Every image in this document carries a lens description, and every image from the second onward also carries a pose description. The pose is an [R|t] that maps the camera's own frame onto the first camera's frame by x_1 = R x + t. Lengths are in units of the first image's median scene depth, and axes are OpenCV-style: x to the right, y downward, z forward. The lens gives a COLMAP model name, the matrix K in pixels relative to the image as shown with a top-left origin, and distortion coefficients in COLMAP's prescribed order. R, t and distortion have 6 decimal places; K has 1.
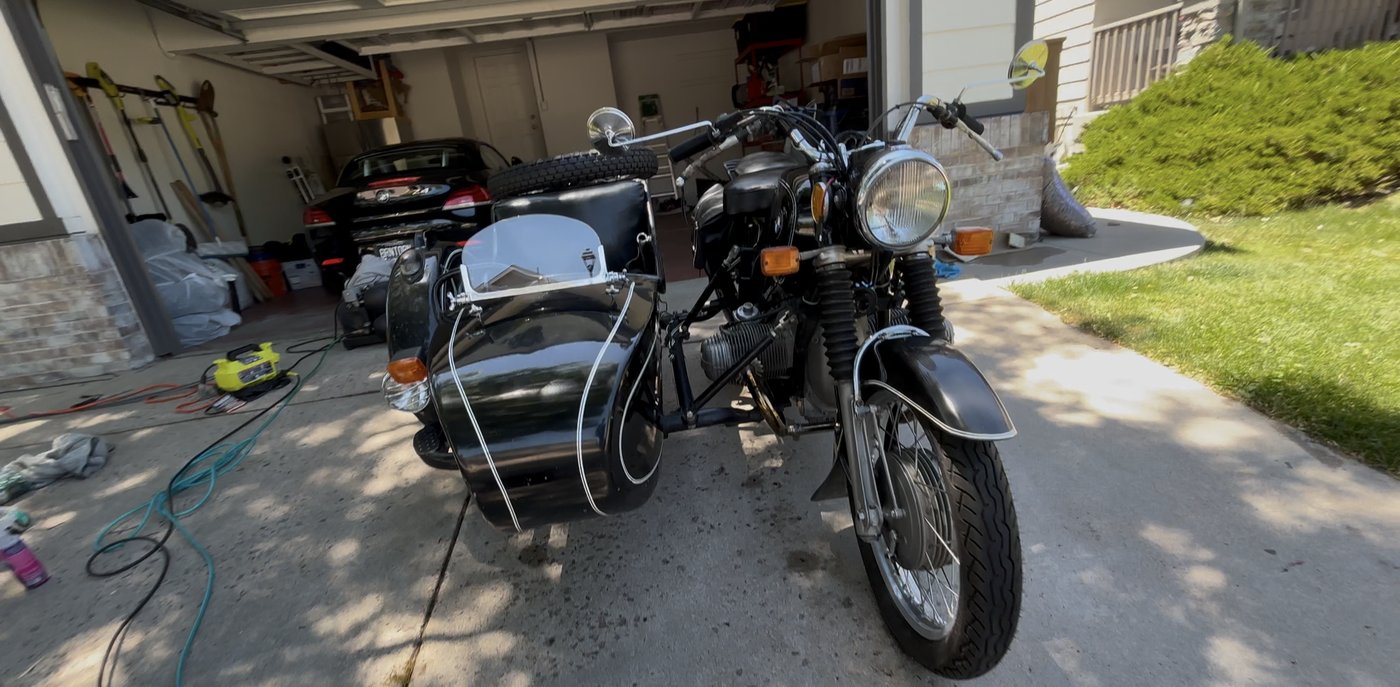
lens RADIAL K [[619.5, 0, 703.2], [0, 619.5, 395.3], [0, 0, 1]] dist [0.000008, 0.000204]
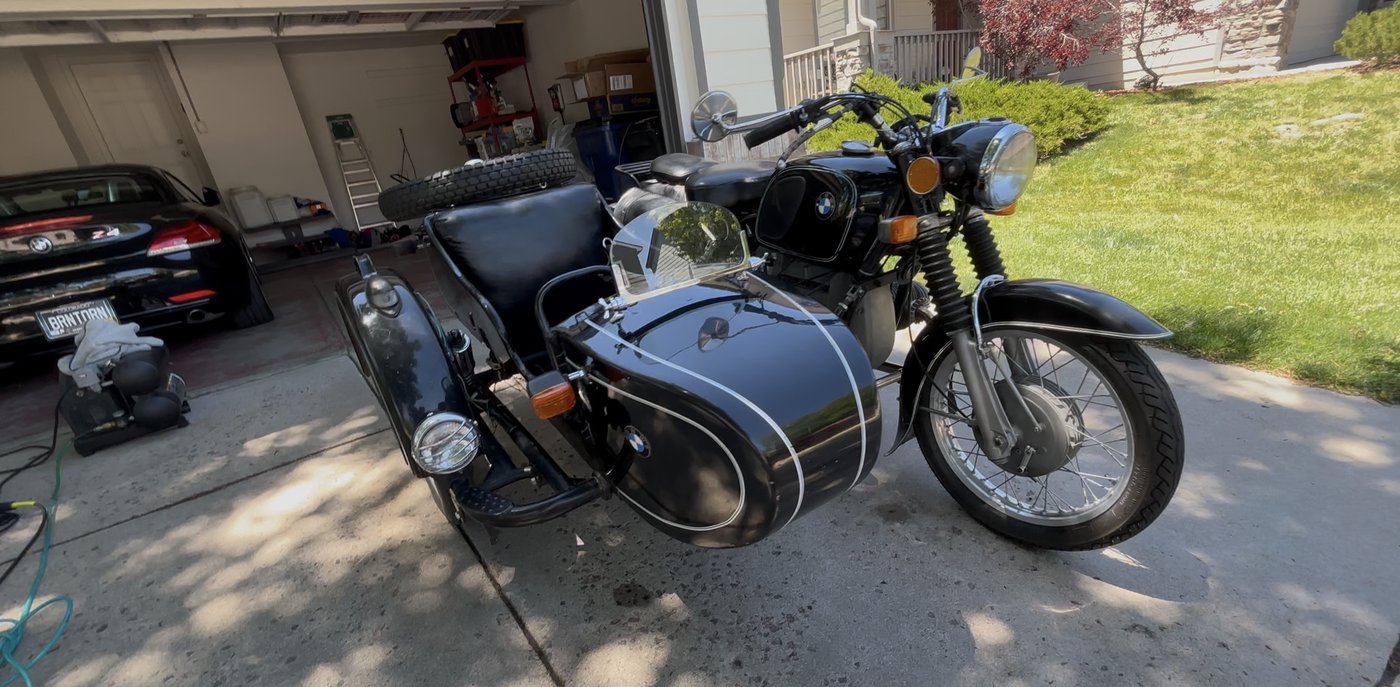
lens RADIAL K [[621.8, 0, 698.9], [0, 621.8, 393.1], [0, 0, 1]] dist [-0.002766, 0.003856]
pose [[0.881245, -0.188648, 0.433382, -0.165304], [0.205794, 0.978567, 0.007499, -0.003842], [-0.425508, 0.082579, 0.901179, 0.042964]]
